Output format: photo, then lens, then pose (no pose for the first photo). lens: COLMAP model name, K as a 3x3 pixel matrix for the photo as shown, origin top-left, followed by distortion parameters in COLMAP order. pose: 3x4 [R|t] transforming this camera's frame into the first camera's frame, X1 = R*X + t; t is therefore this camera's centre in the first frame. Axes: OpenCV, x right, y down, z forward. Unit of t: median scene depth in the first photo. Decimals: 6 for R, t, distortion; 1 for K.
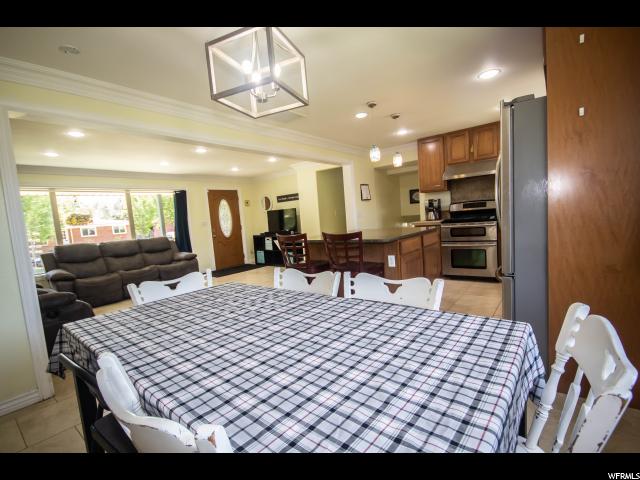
lens RADIAL K [[297.7, 0, 318.5], [0, 297.7, 243.7], [0, 0, 1]] dist [-0.000245, -0.000406]
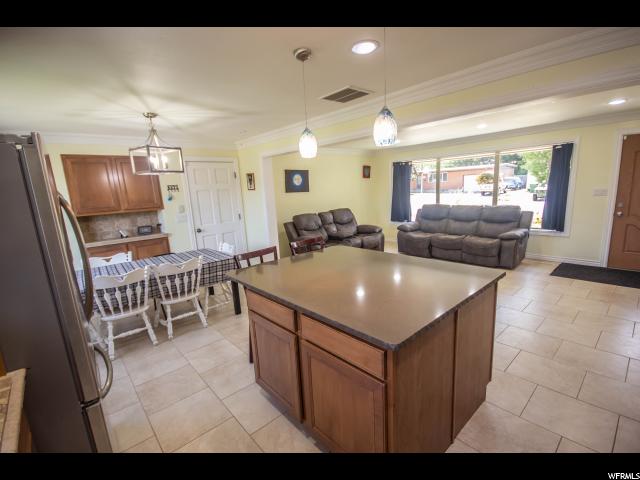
lens RADIAL K [[297.7, 0, 318.5], [0, 297.7, 243.7], [0, 0, 1]] dist [-0.000245, -0.000406]
pose [[-0.165241, 0.270509, -0.948430, 0.362927], [-0.019977, 0.960535, 0.277442, -0.128977], [0.986051, 0.064791, -0.153315, 0.515324]]
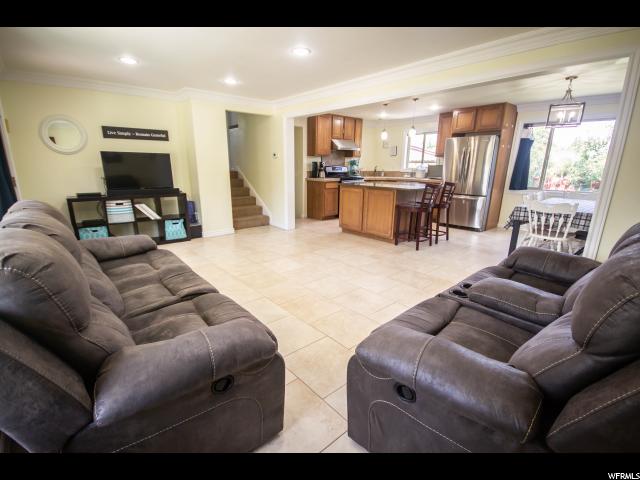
lens RADIAL K [[297.7, 0, 318.5], [0, 297.7, 243.7], [0, 0, 1]] dist [-0.000245, -0.000406]
pose [[0.183429, -0.178366, 0.966716, -0.697642], [0.066339, 0.983405, 0.168858, -0.011356], [-0.980792, 0.033157, 0.192217, 0.551998]]
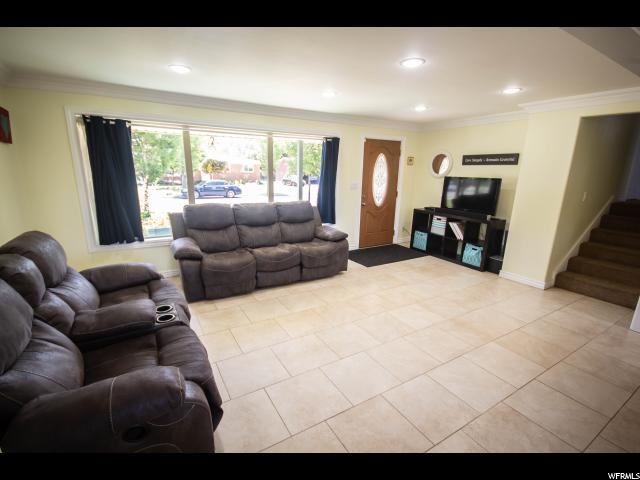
lens RADIAL K [[297.7, 0, 318.5], [0, 297.7, 243.7], [0, 0, 1]] dist [-0.000245, -0.000406]
pose [[0.930358, 0.177920, -0.320591, -0.209129], [-0.123085, 0.975187, 0.184012, -0.054144], [0.345376, -0.131738, 0.929172, 0.273015]]
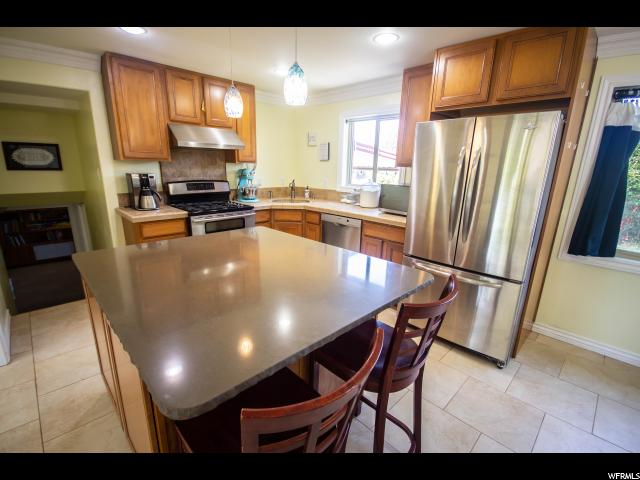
lens RADIAL K [[297.7, 0, 318.5], [0, 297.7, 243.7], [0, 0, 1]] dist [-0.000245, -0.000406]
pose [[0.113335, -0.183207, 0.976519, -0.134905], [0.058078, 0.982393, 0.177568, -0.070824], [-0.991858, 0.036590, 0.121980, 0.424028]]
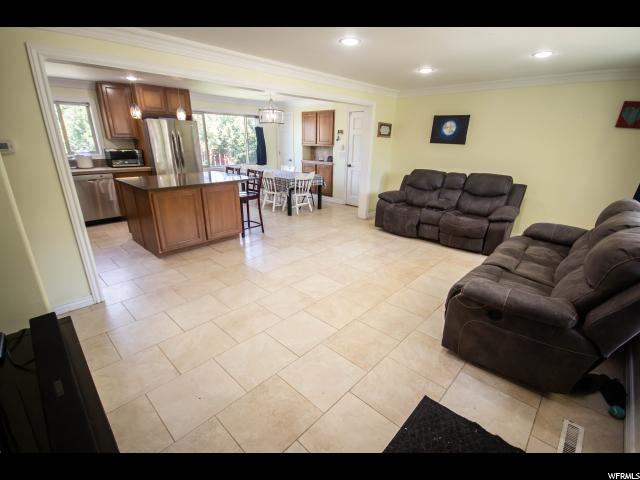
lens RADIAL K [[297.7, 0, 318.5], [0, 297.7, 243.7], [0, 0, 1]] dist [-0.000245, -0.000406]
pose [[-0.994212, 0.029506, 0.103301, -0.246961], [0.069584, 0.909455, 0.409940, -0.128933], [-0.081852, 0.414755, -0.906244, 1.099978]]
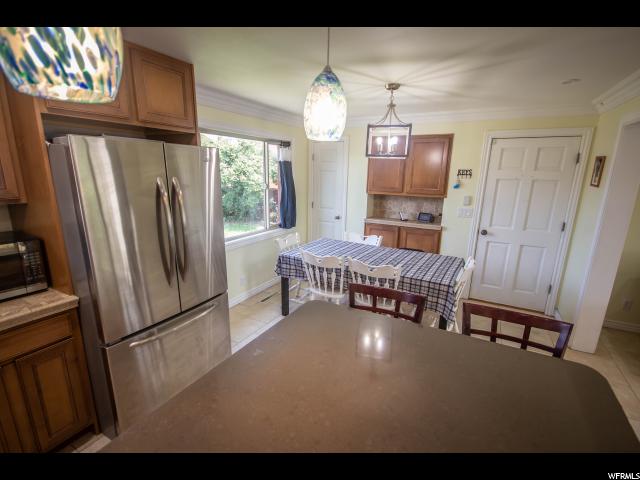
lens RADIAL K [[306.4, 0, 319.9], [0, 306.4, 245.4], [0, 0, 1]] dist [-0.001302, -0.000364]
pose [[-0.984997, 0.096472, -0.143089, 0.104239], [0.043203, 0.940600, 0.336758, -0.131346], [0.167077, 0.325524, -0.930655, 0.587881]]
